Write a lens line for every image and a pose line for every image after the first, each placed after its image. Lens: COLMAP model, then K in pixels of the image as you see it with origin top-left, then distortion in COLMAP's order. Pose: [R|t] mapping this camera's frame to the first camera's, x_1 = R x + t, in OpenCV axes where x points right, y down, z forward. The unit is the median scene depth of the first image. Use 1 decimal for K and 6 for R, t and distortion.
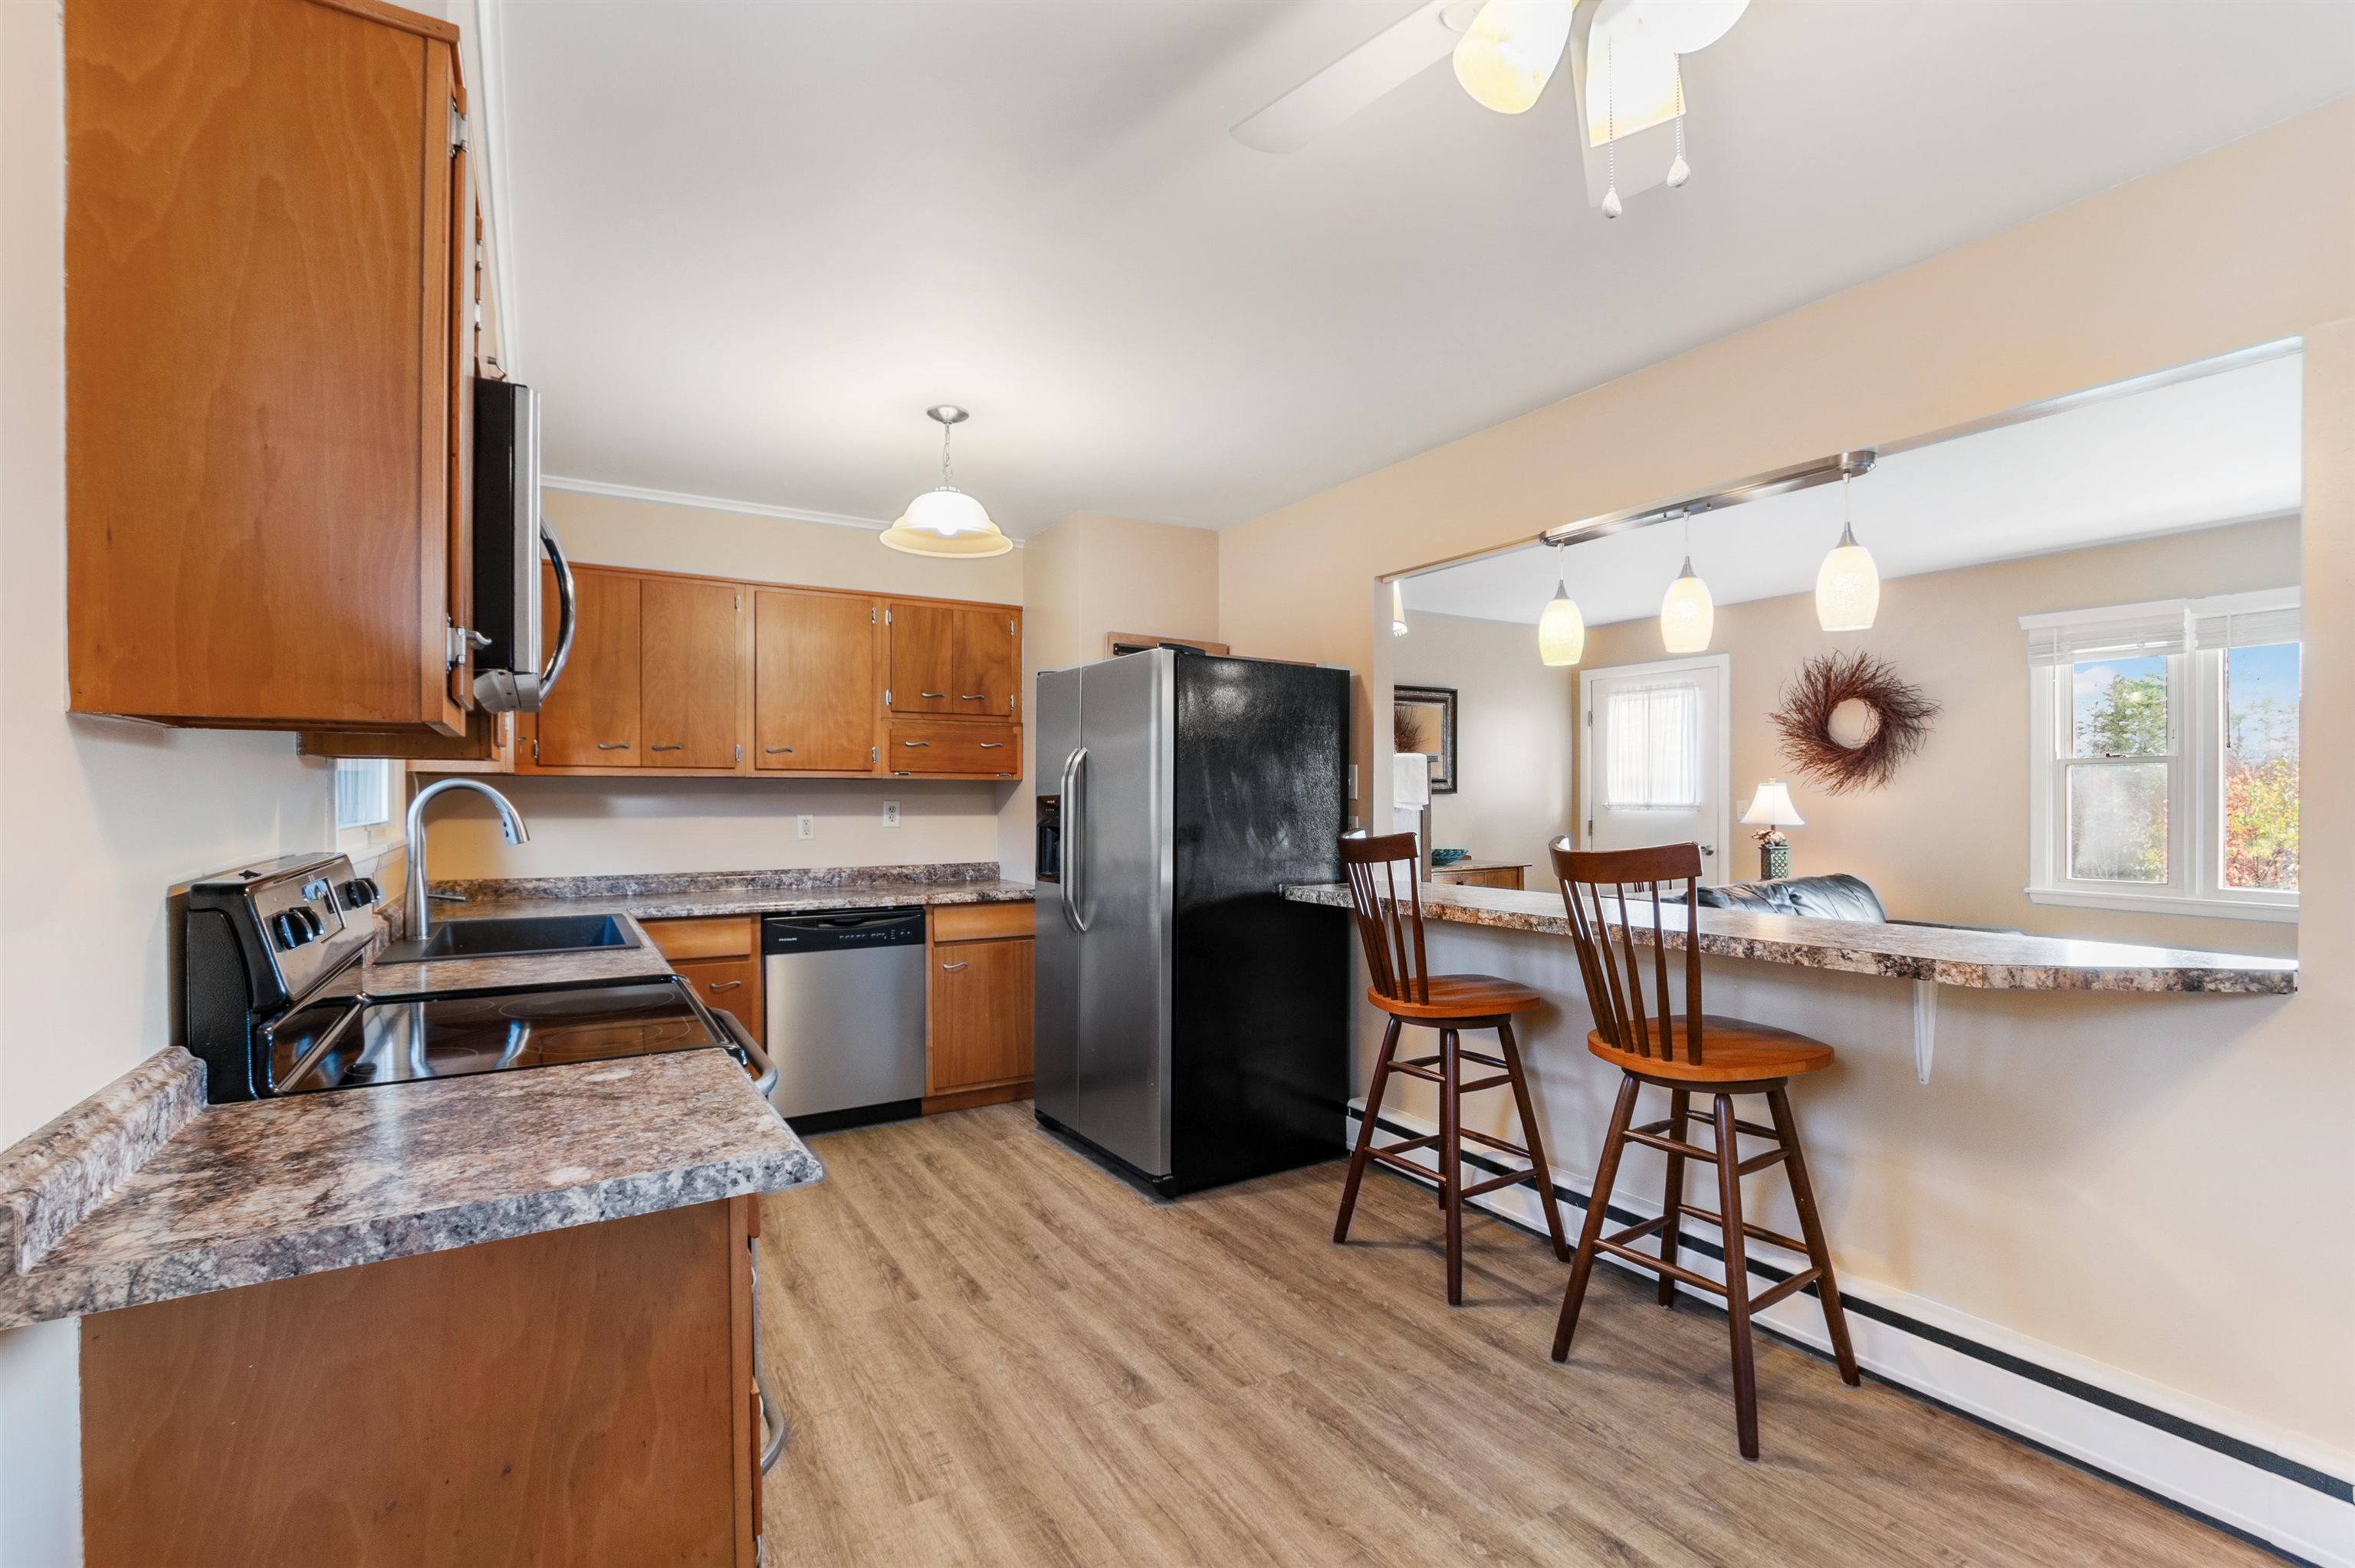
lens RADIAL K [[1049.0, 0, 1176.8], [0, 1049.0, 801.0], [0, 0, 1]] dist [-0.021970, 0.001434]
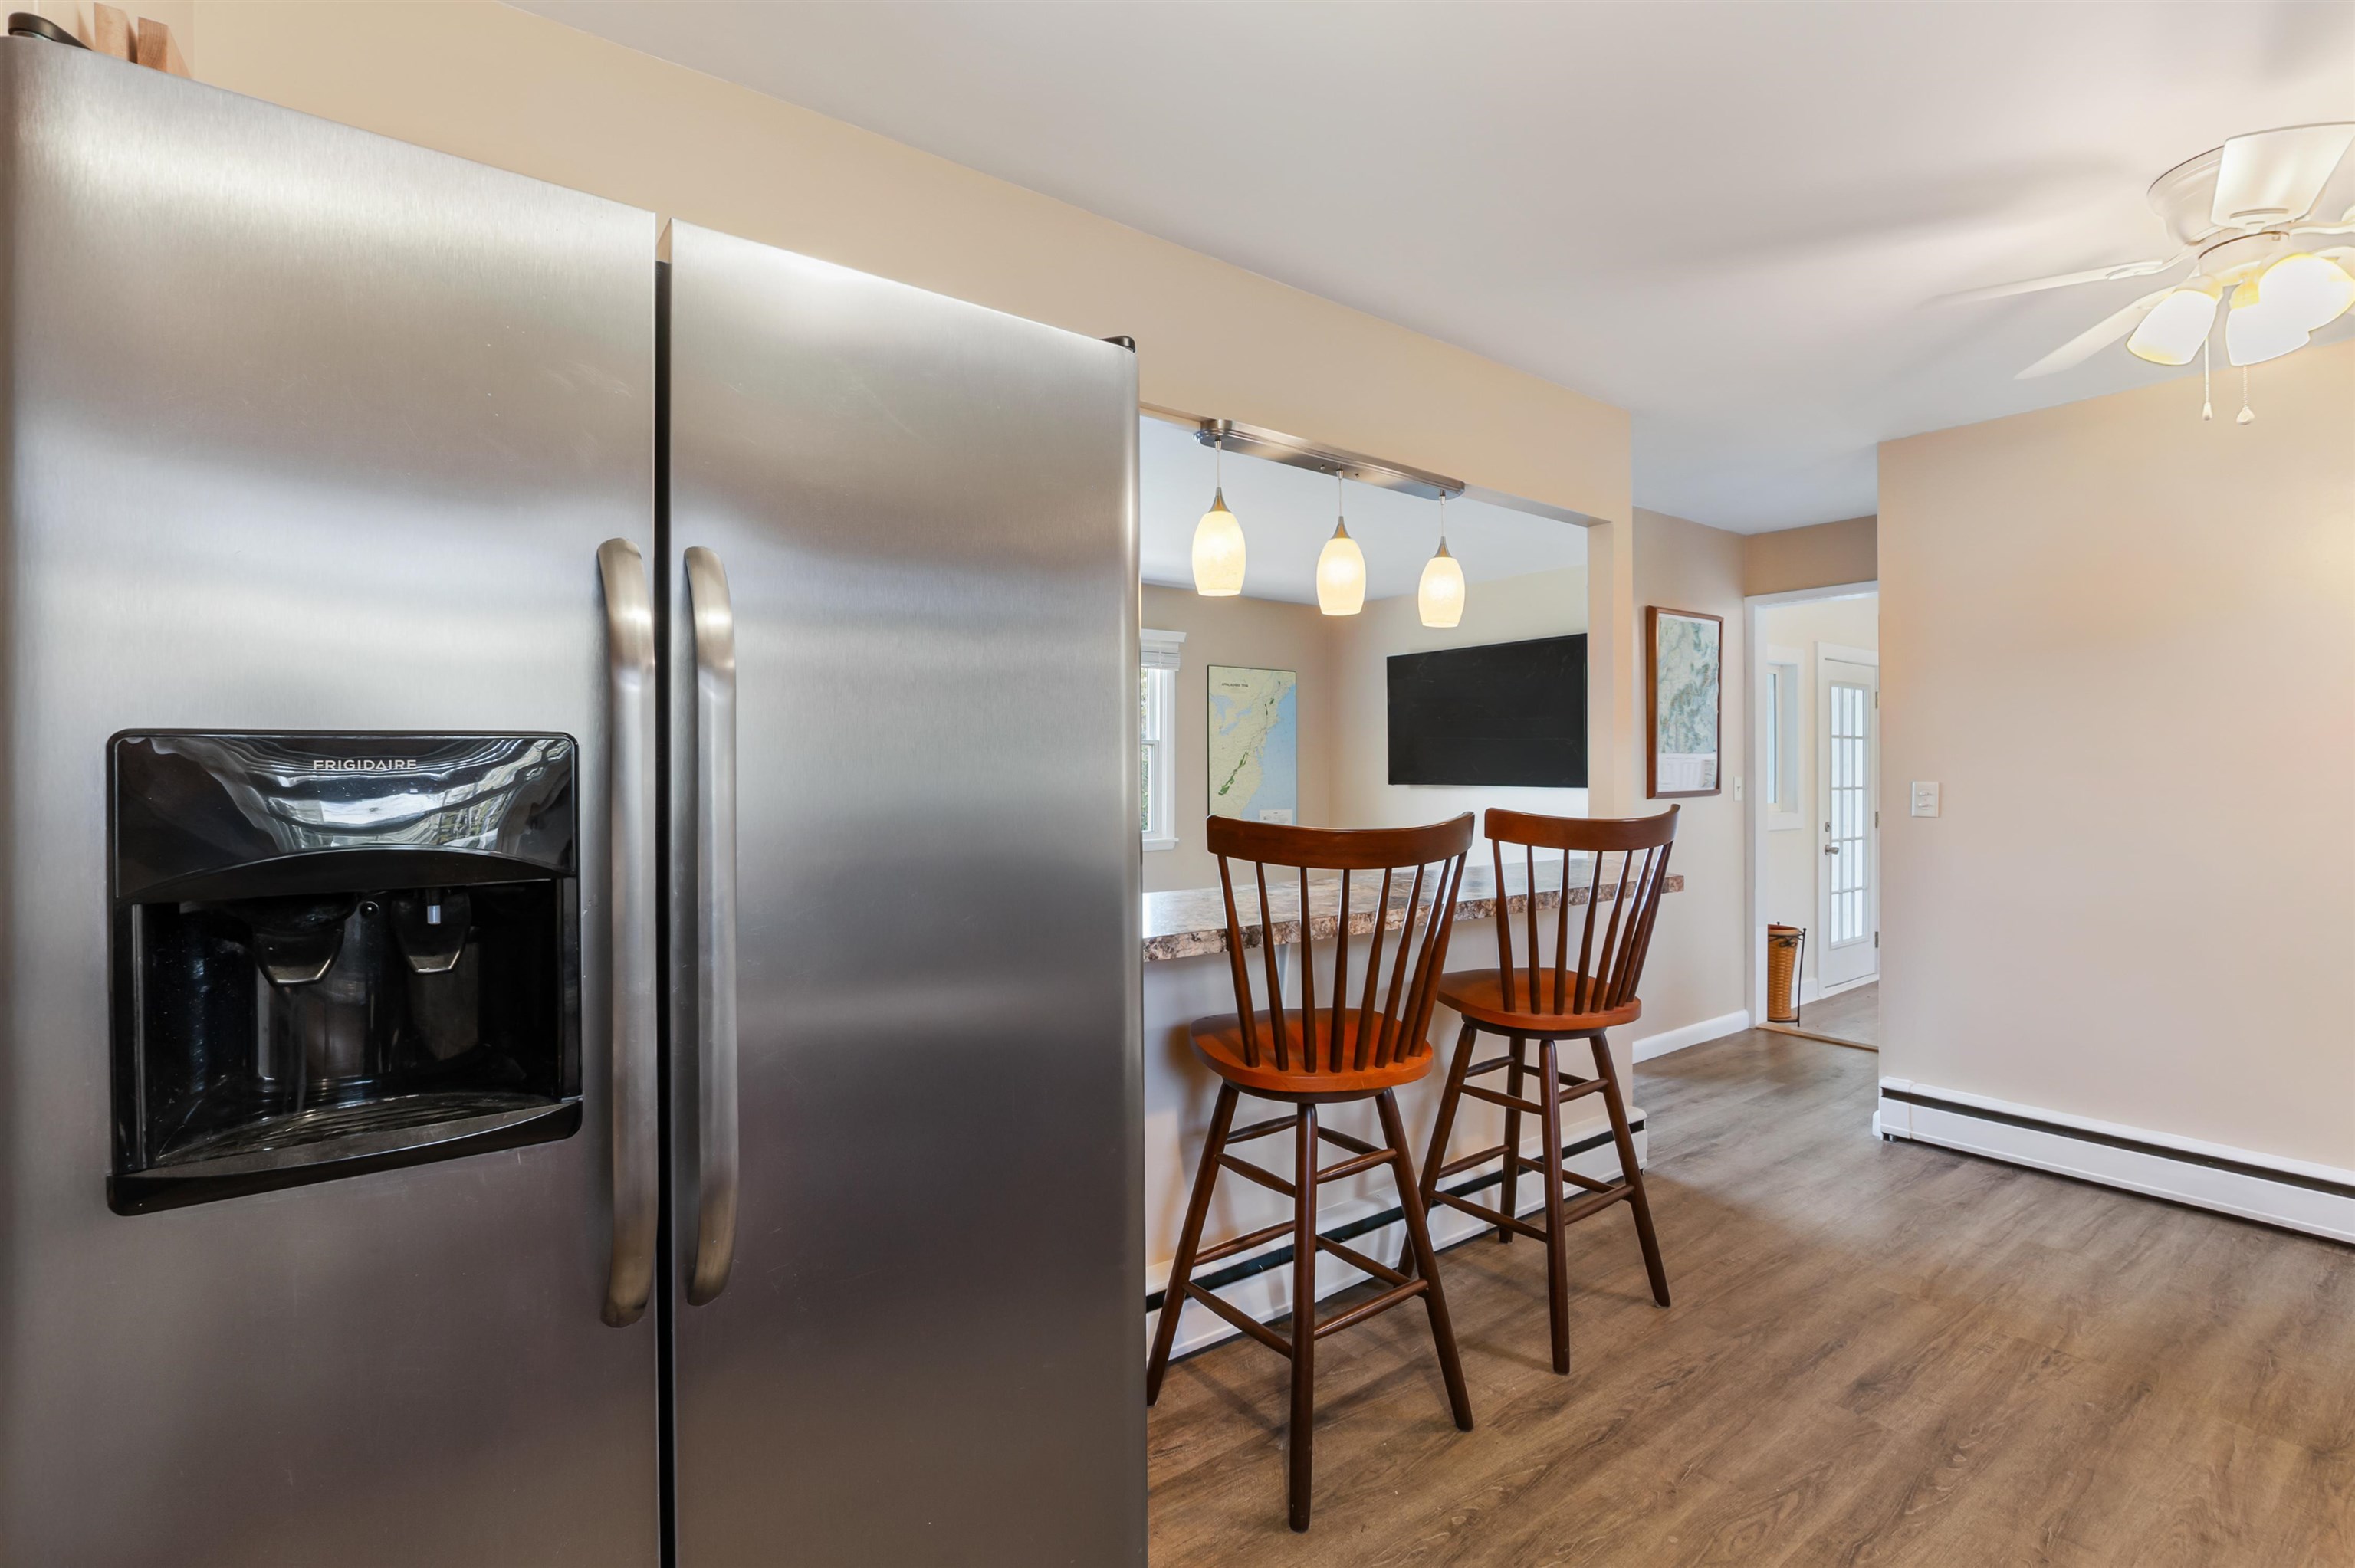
lens RADIAL K [[1047.1, 0, 1170.5], [0, 1047.1, 742.9], [0, 0, 1]] dist [-0.040255, 0.008417]
pose [[-0.084356, 0.028851, 0.996018, -0.430438], [-0.002149, 0.999573, -0.029136, 0.003777], [-0.996433, -0.004598, -0.084258, 1.155816]]
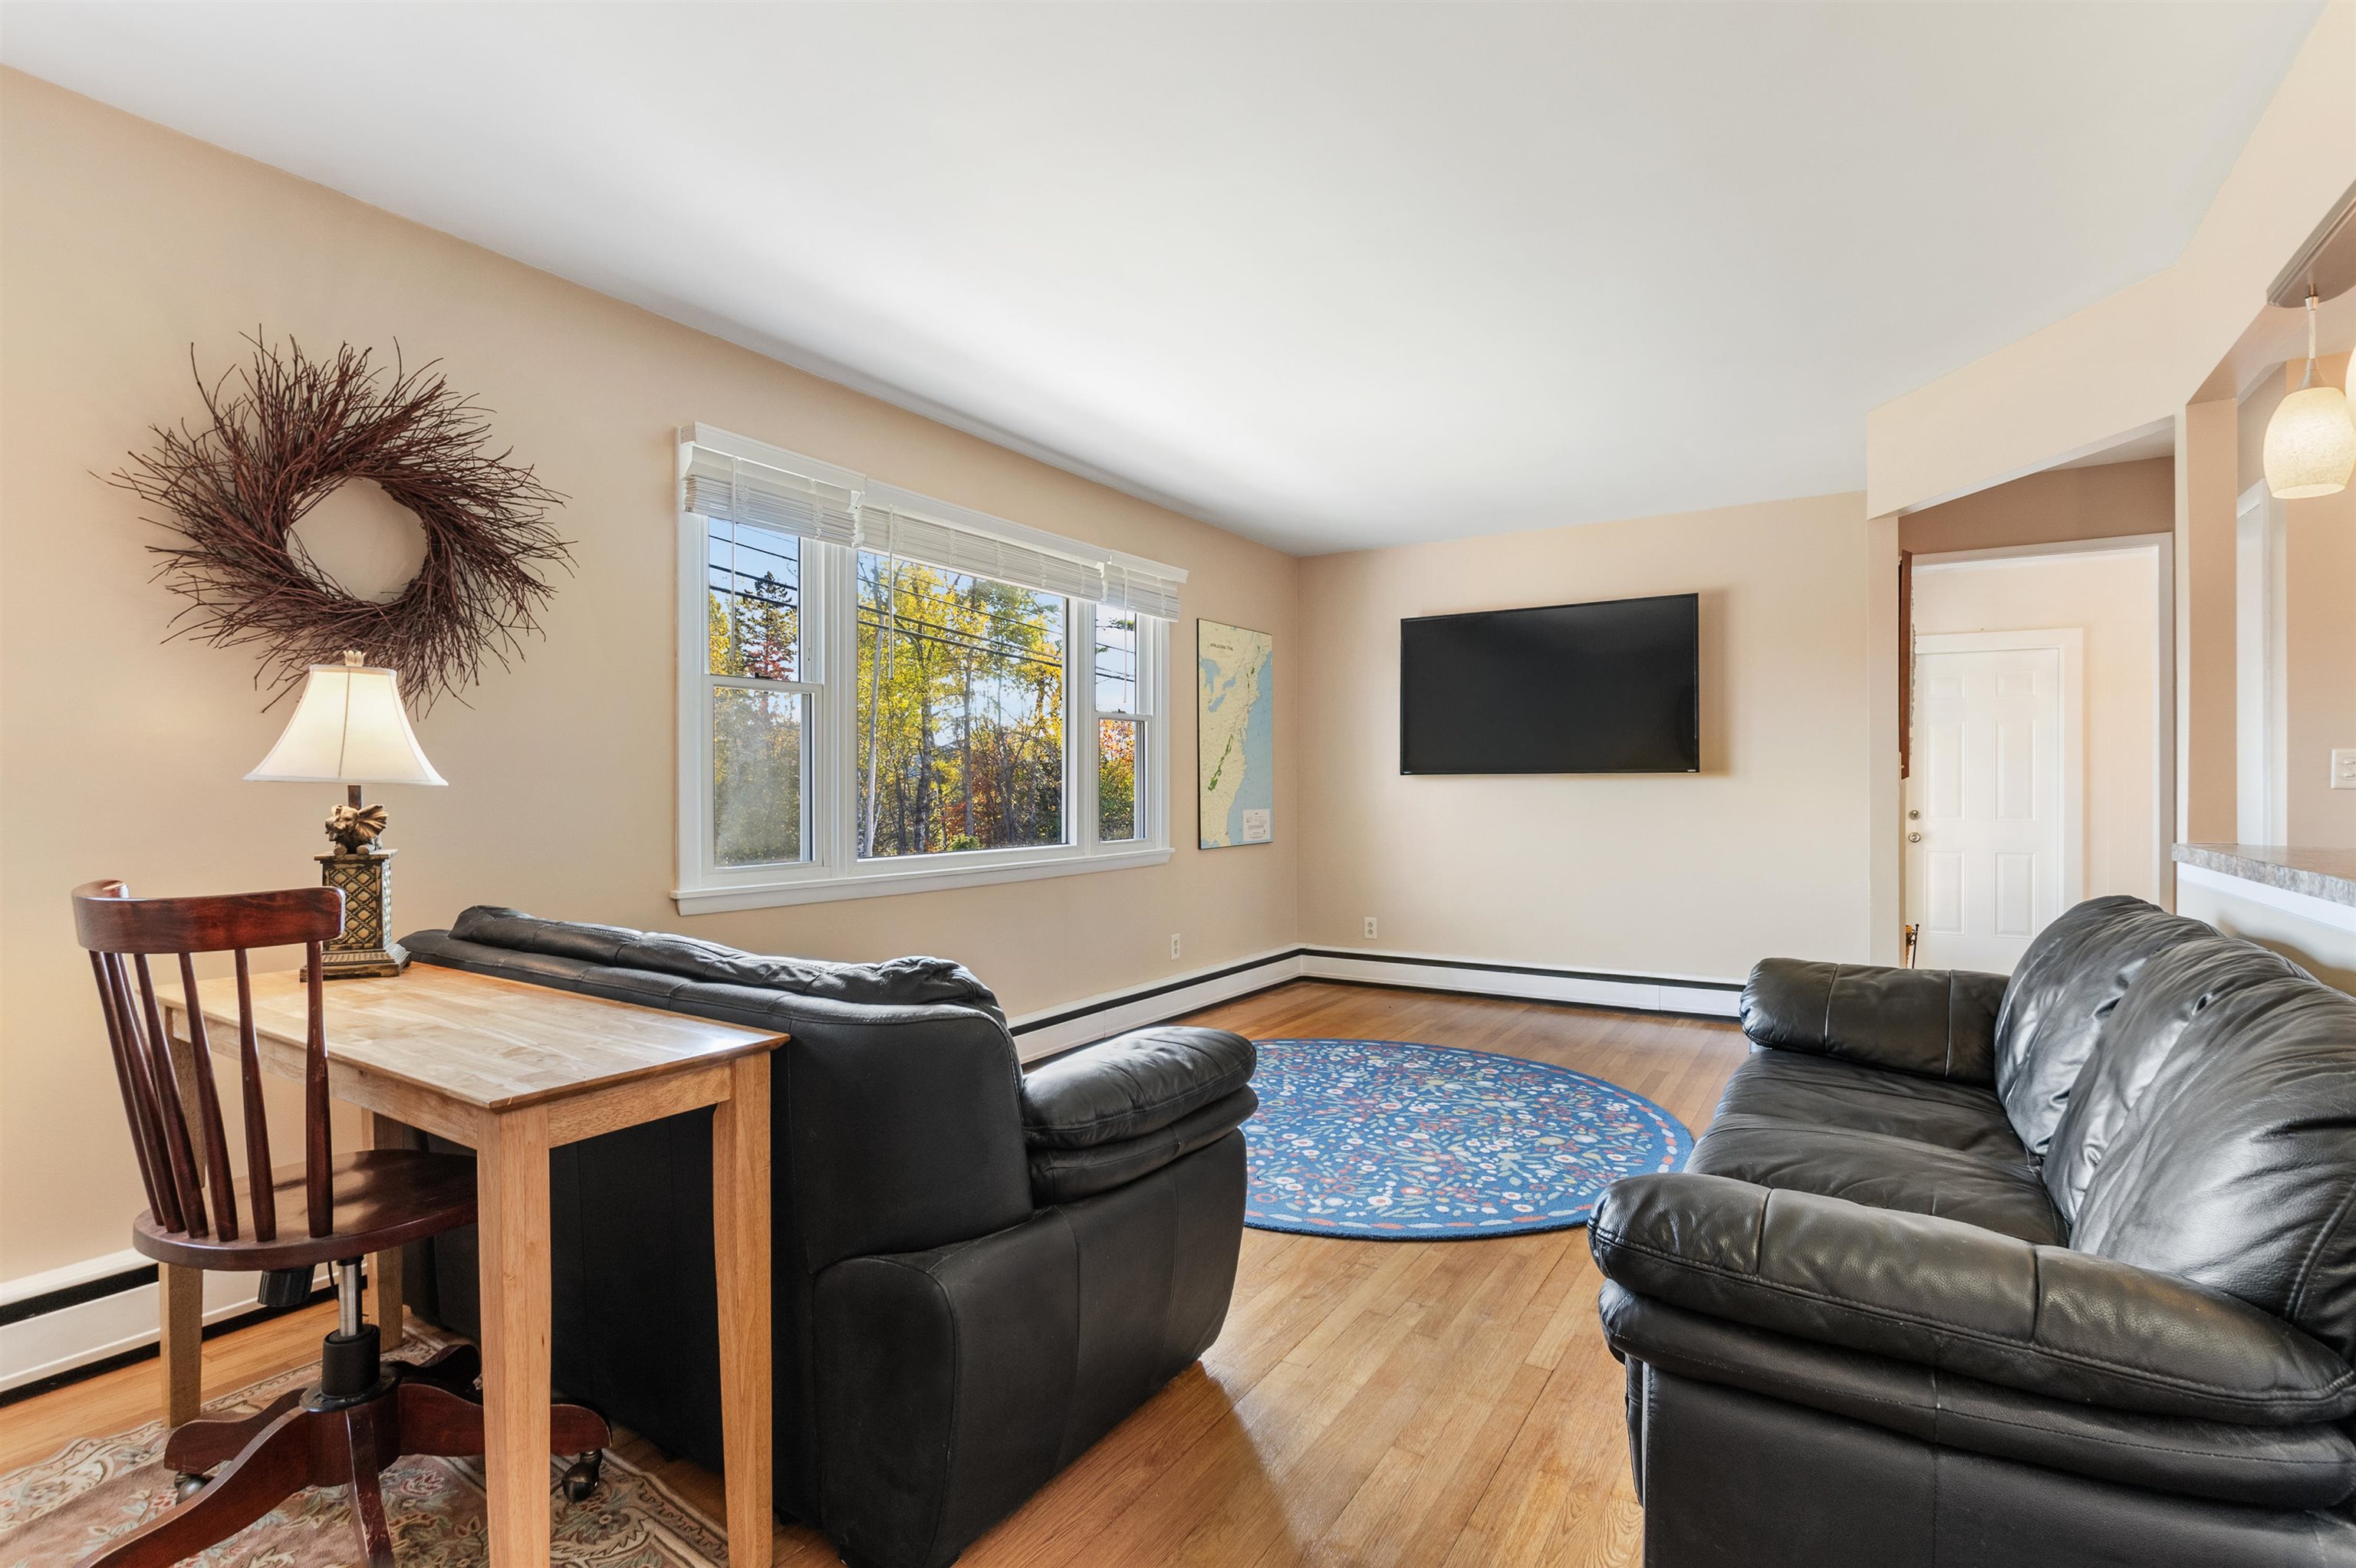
lens RADIAL K [[1114.9, 0, 1188.4], [0, 1114.9, 788.3], [0, 0, 1]] dist [-0.023963, -0.000210]
pose [[-0.456327, 0.000609, 0.889812, 0.237965], [0.005181, 0.999985, 0.001973, 0.044578], [-0.889797, 0.005511, -0.456323, 1.750661]]
